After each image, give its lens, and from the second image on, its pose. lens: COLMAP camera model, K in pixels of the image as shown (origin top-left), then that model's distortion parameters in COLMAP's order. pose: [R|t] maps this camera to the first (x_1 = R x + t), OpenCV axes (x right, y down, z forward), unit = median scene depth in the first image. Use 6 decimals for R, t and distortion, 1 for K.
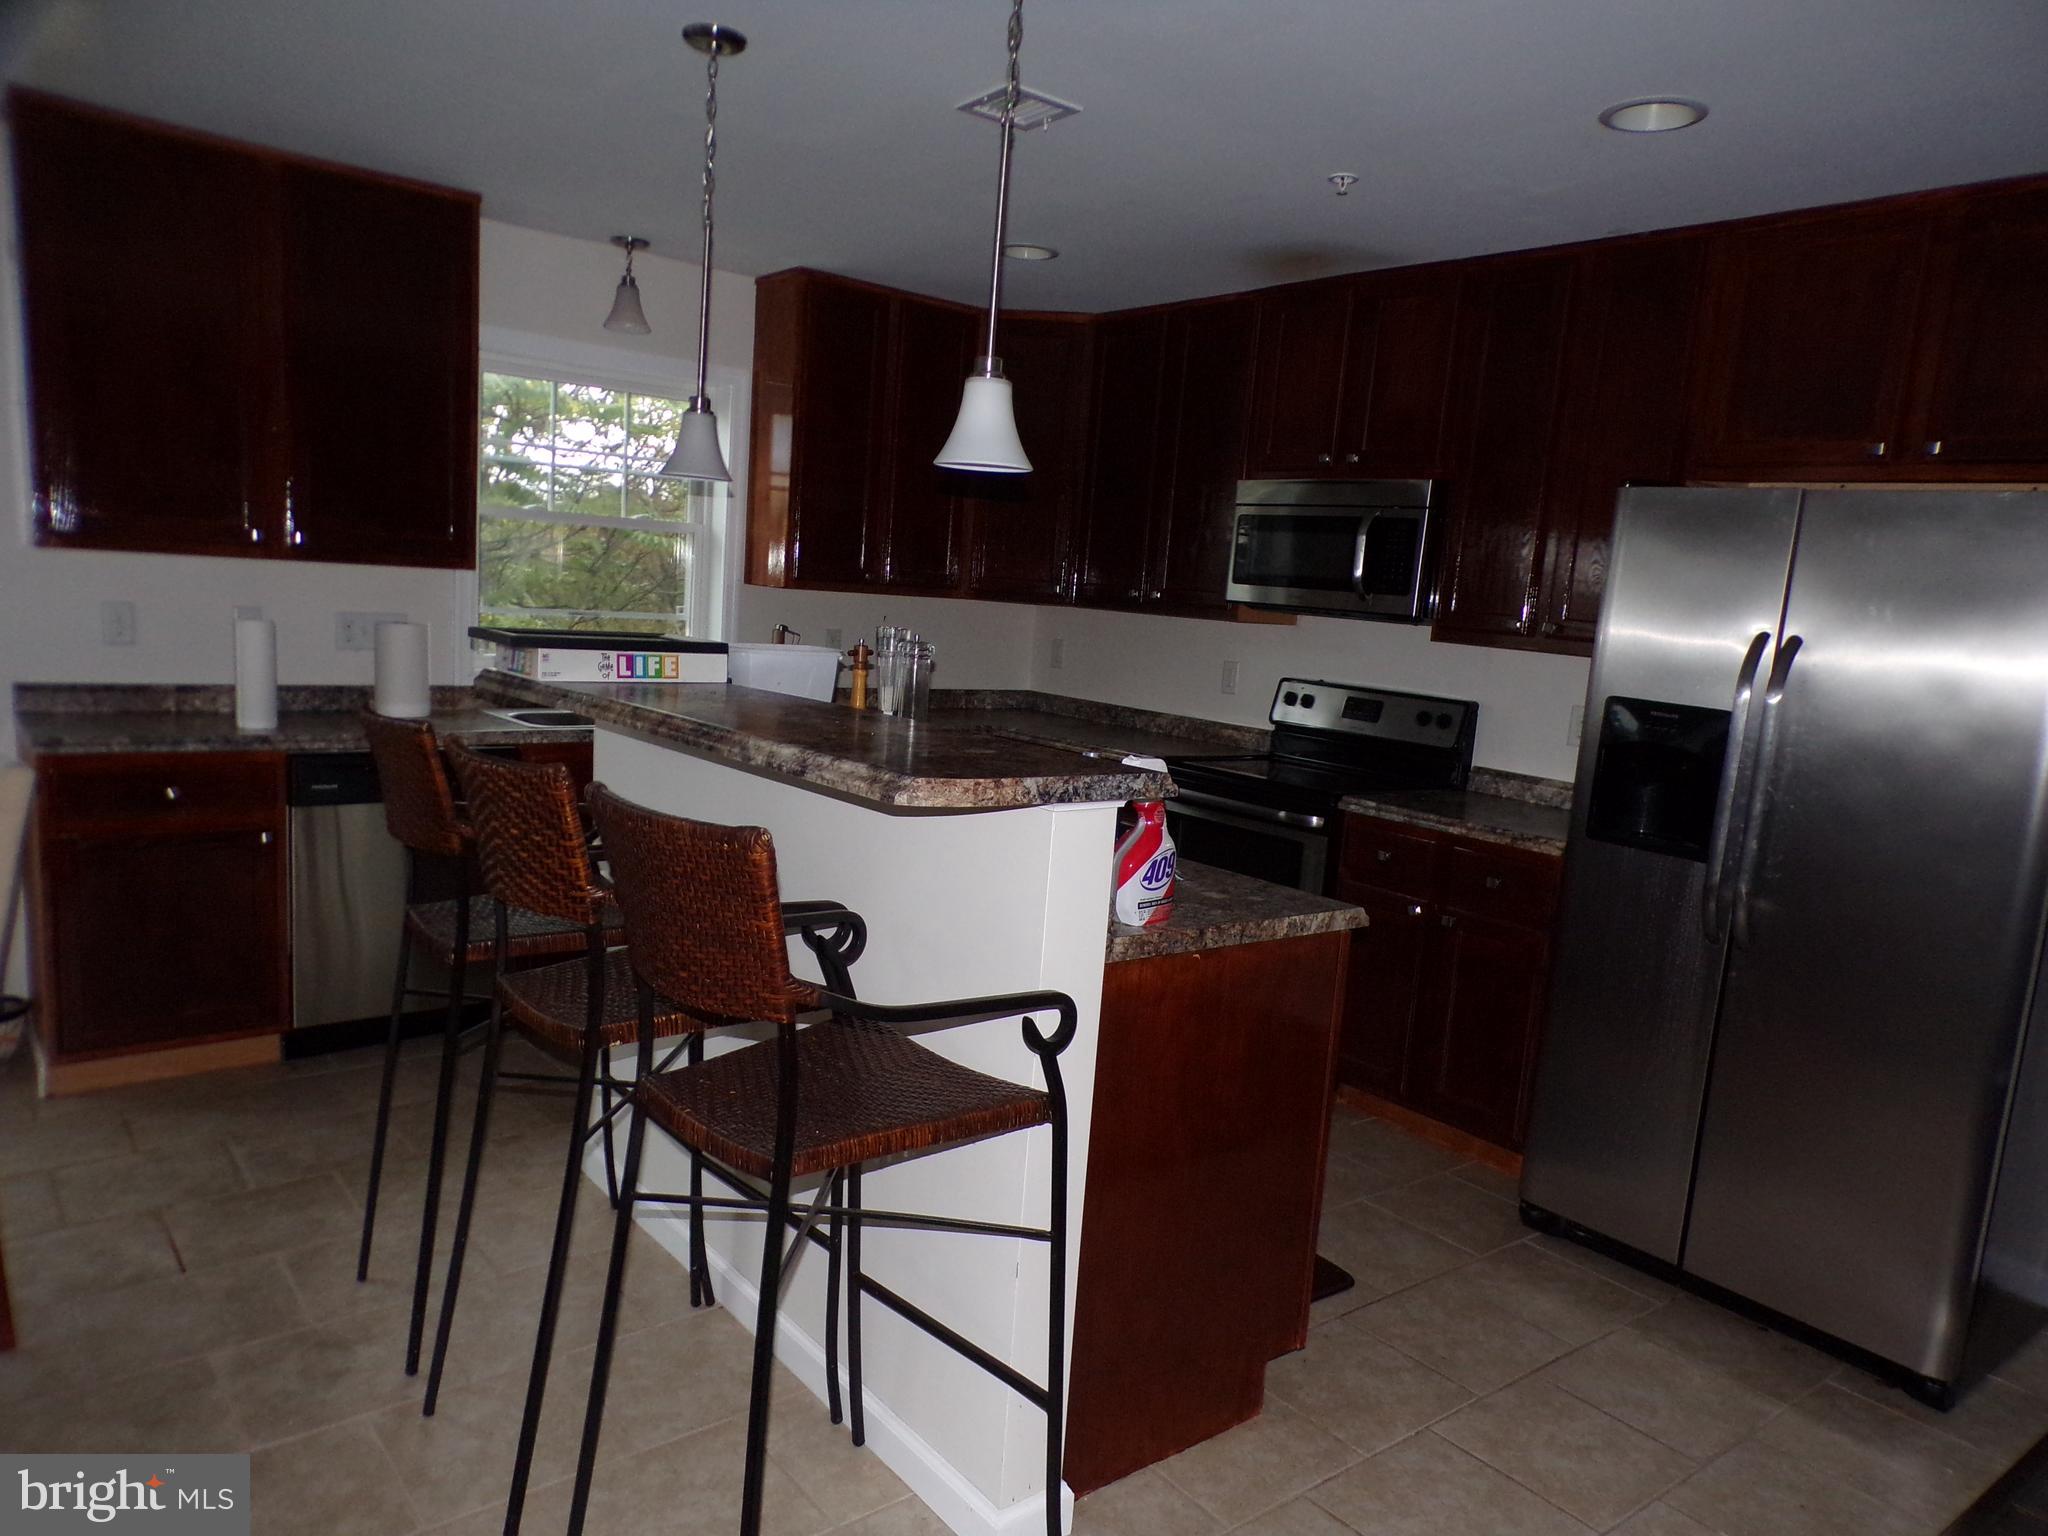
lens RADIAL K [[1383.8, 0, 1008.3], [0, 1383.8, 755.3], [0, 0, 1]] dist [0.011222, -0.015418]
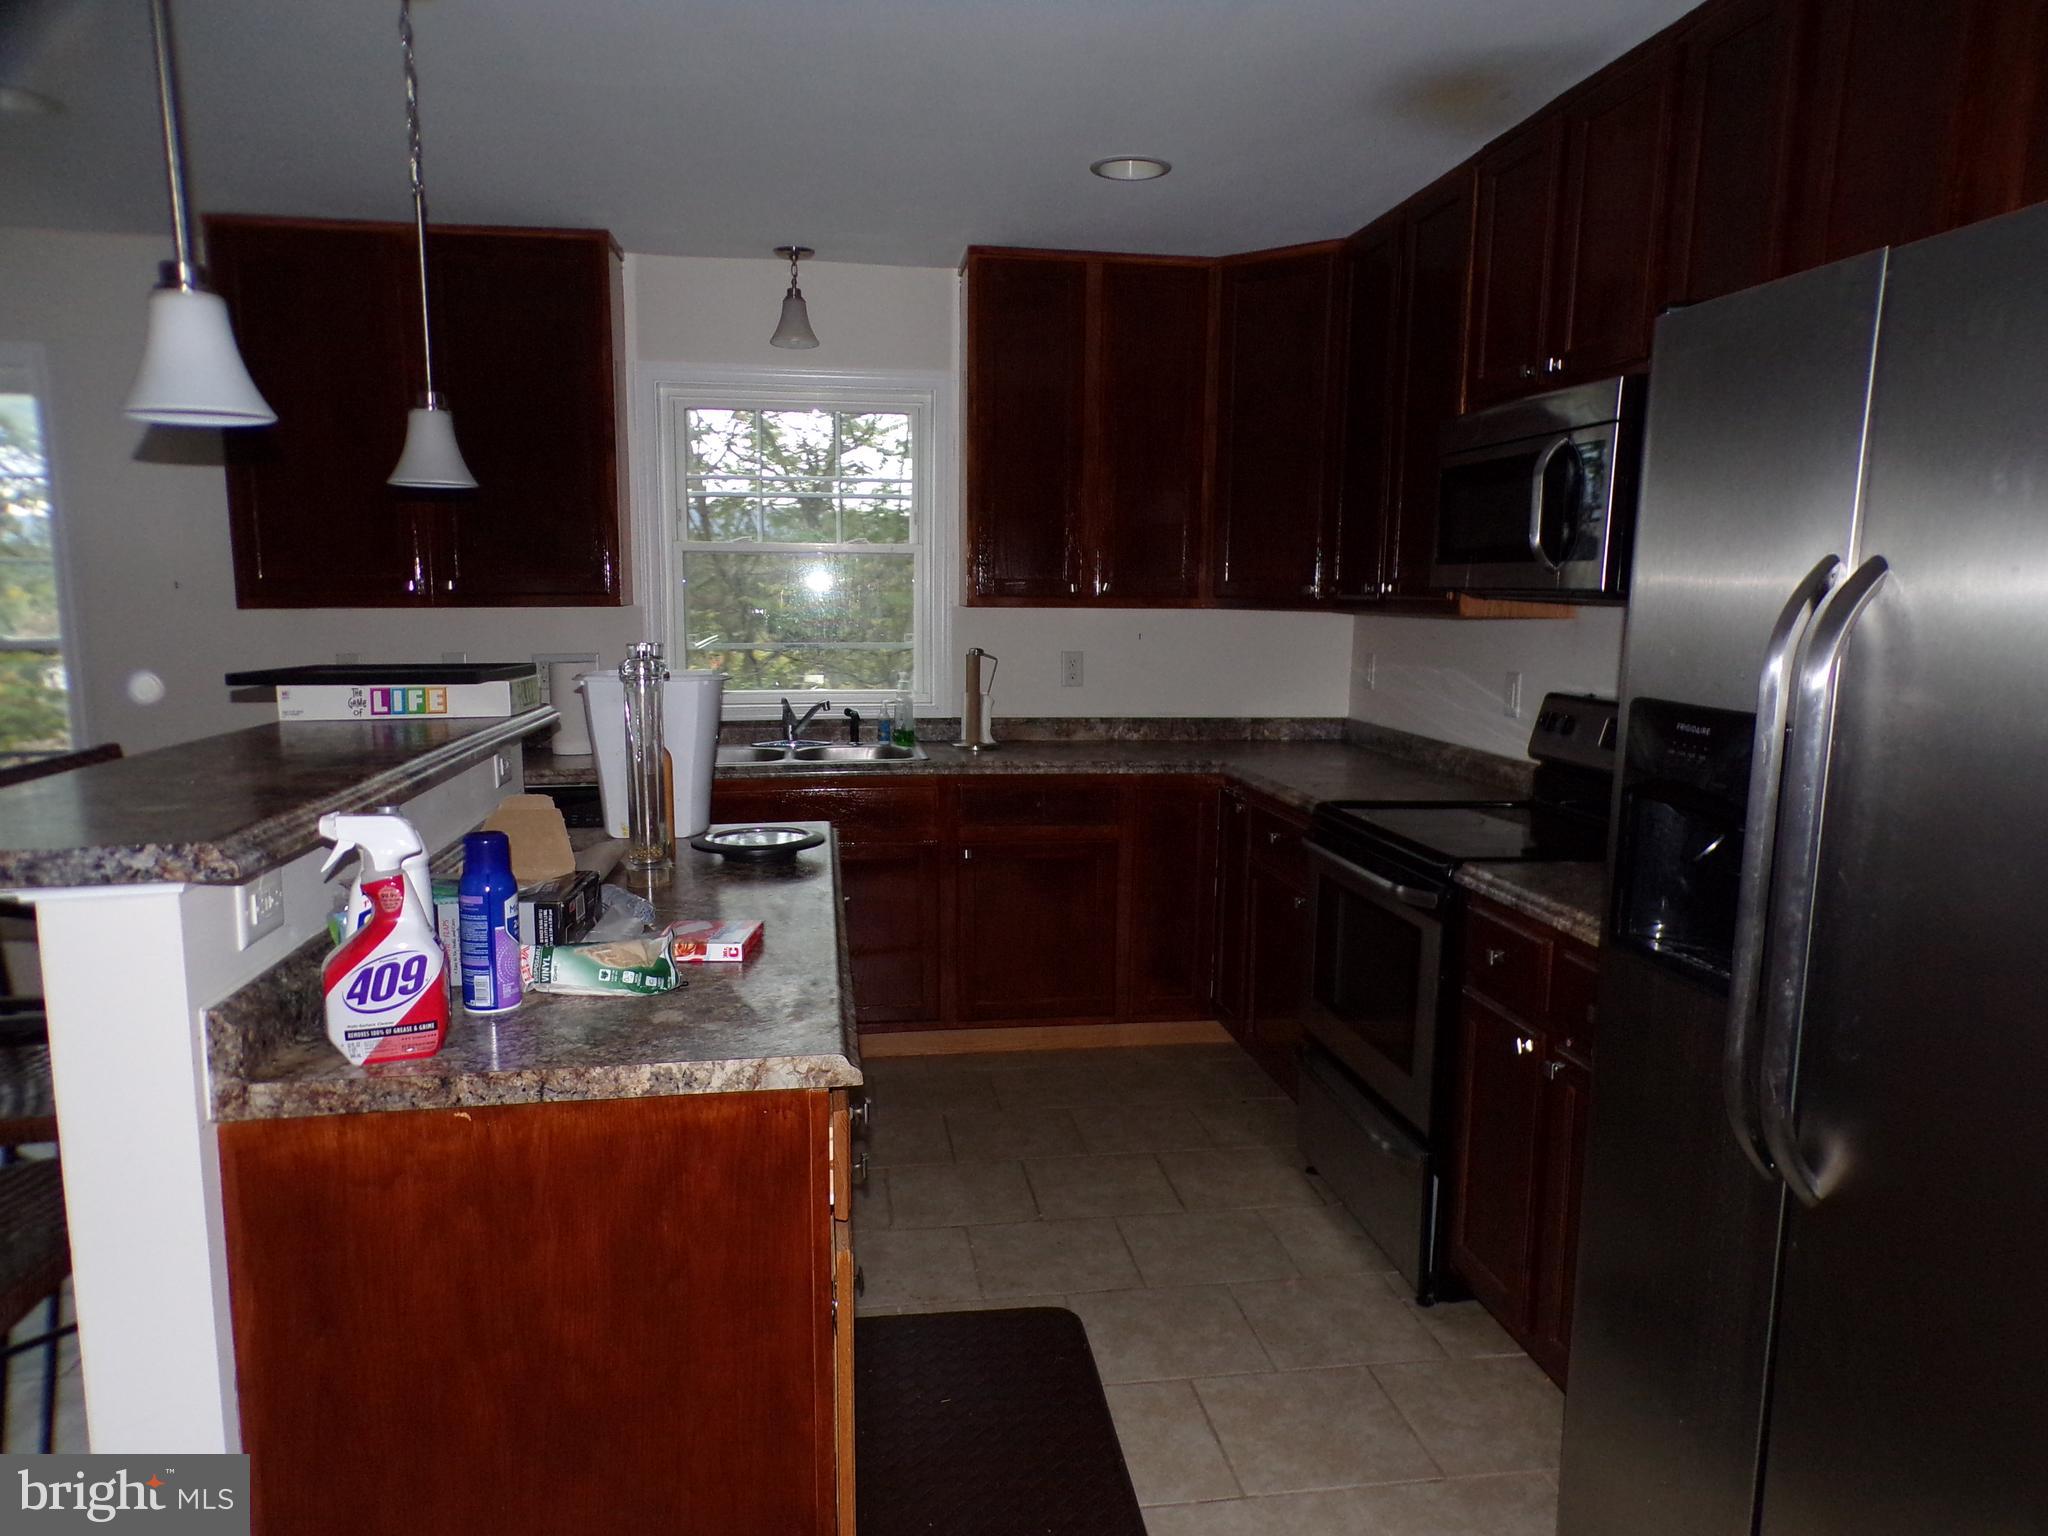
lens RADIAL K [[1383.8, 0, 1026.2], [0, 1383.8, 790.3], [0, 0, 1]] dist [0.011222, -0.015418]
pose [[0.886017, 0.004343, -0.463633, 0.507713], [-0.003678, 0.999991, 0.002338, -0.010348], [0.463639, -0.000367, 0.886024, 0.393517]]
